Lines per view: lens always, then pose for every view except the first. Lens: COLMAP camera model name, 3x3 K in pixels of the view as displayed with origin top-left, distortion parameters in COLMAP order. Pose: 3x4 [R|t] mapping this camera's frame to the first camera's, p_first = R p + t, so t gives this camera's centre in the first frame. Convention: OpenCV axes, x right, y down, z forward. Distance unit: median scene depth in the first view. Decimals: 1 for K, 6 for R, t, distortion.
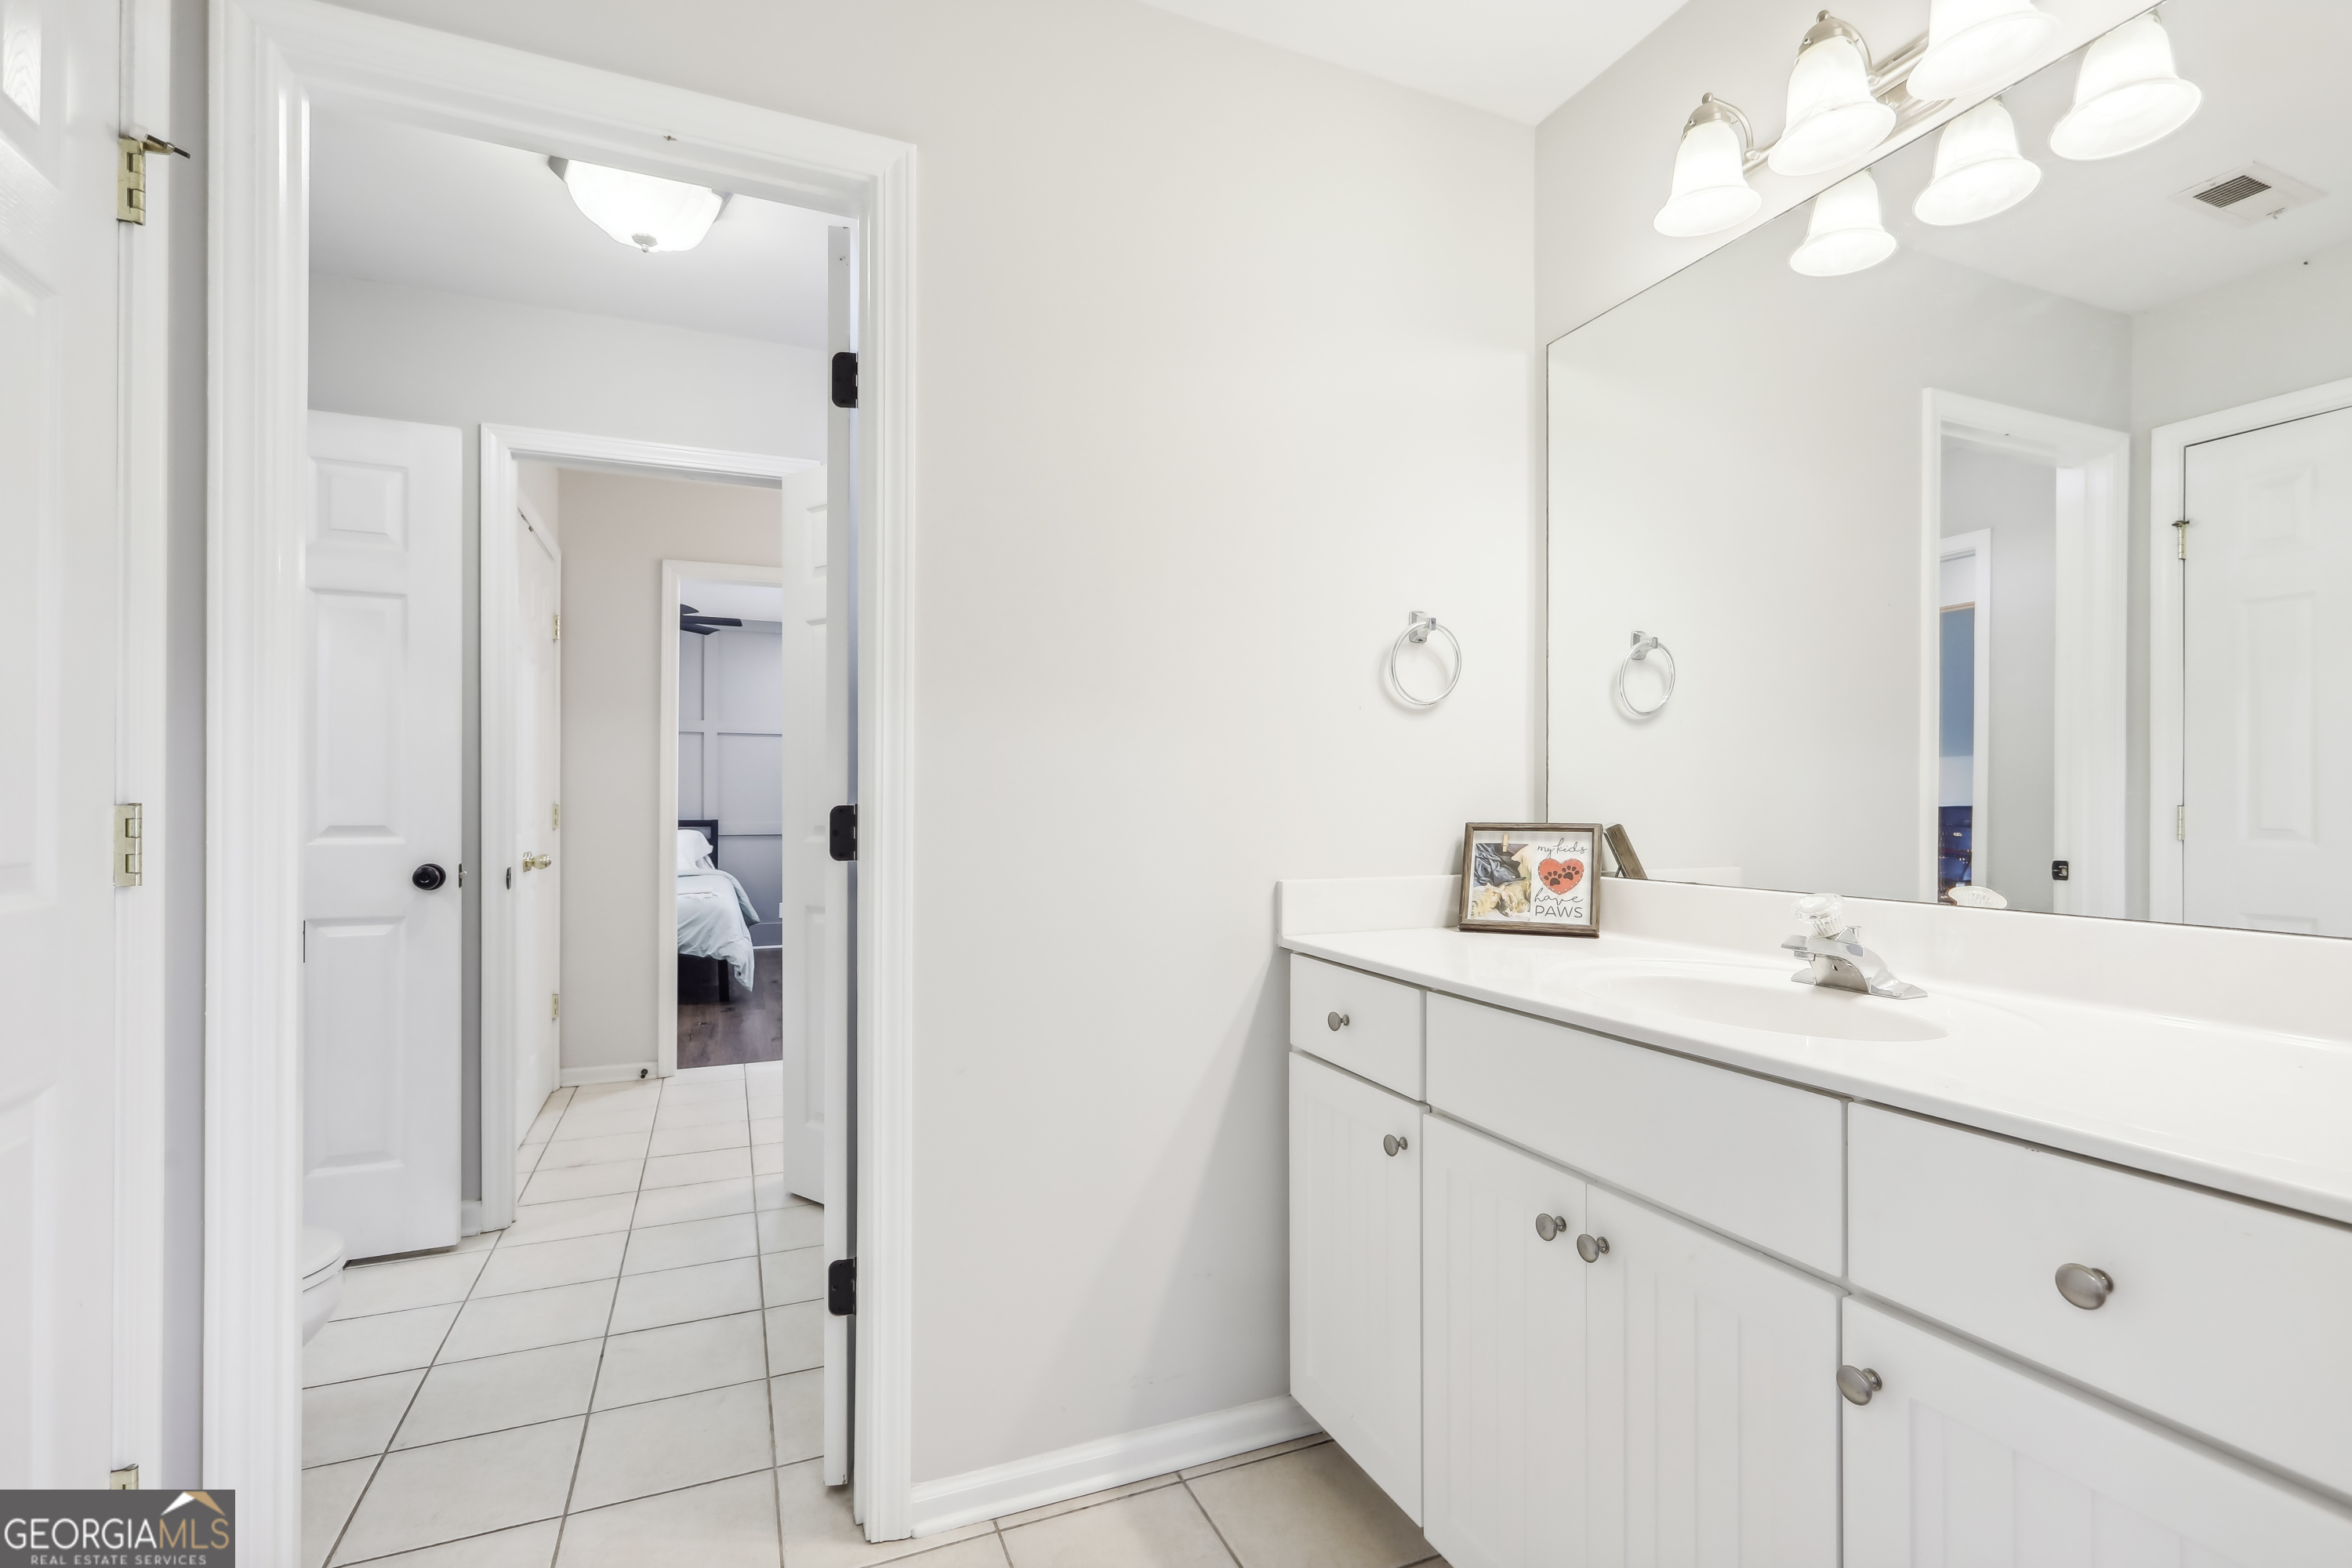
lens RADIAL K [[1083.3, 0, 1189.0], [0, 1083.3, 793.0], [0, 0, 1]] dist [-0.005999, -0.000331]
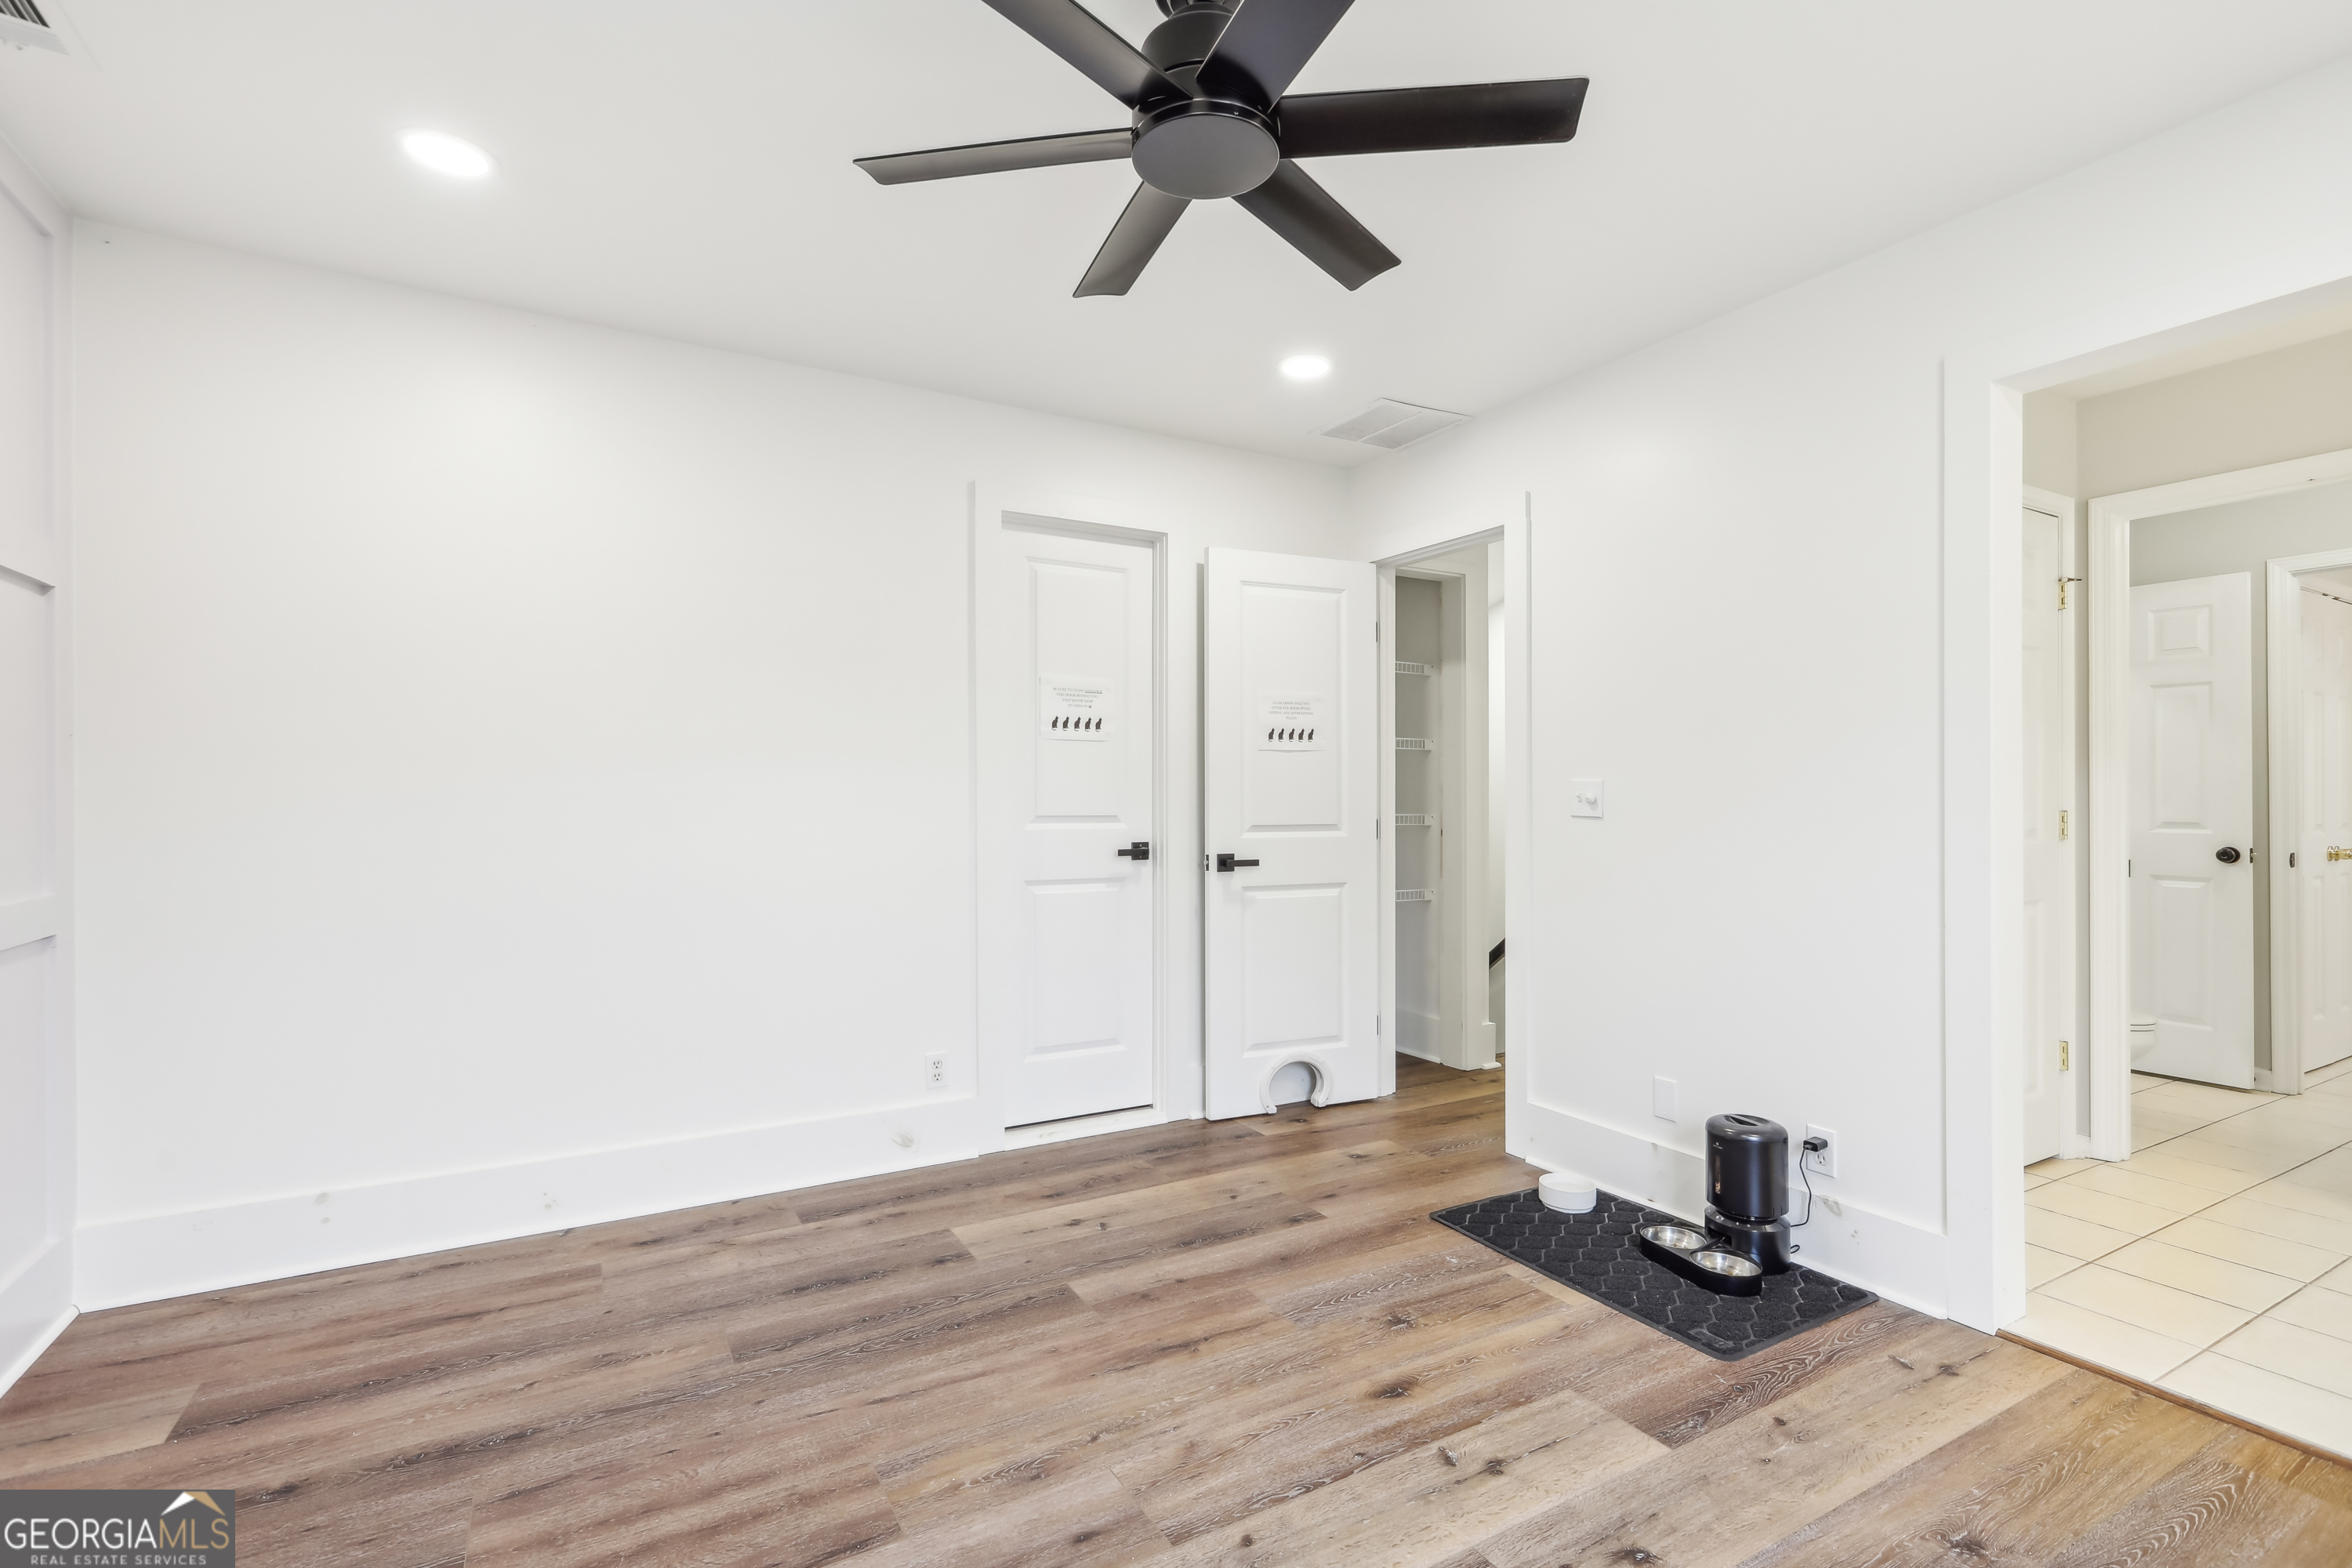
lens RADIAL K [[1083.3, 0, 1185.9], [0, 1083.3, 783.8], [0, 0, 1]] dist [-0.005999, -0.000331]
pose [[0.122721, -0.007062, -0.992416, 0.713317], [0.001128, 0.999975, -0.006977, -0.019499], [0.992441, -0.000264, 0.122726, -0.755536]]
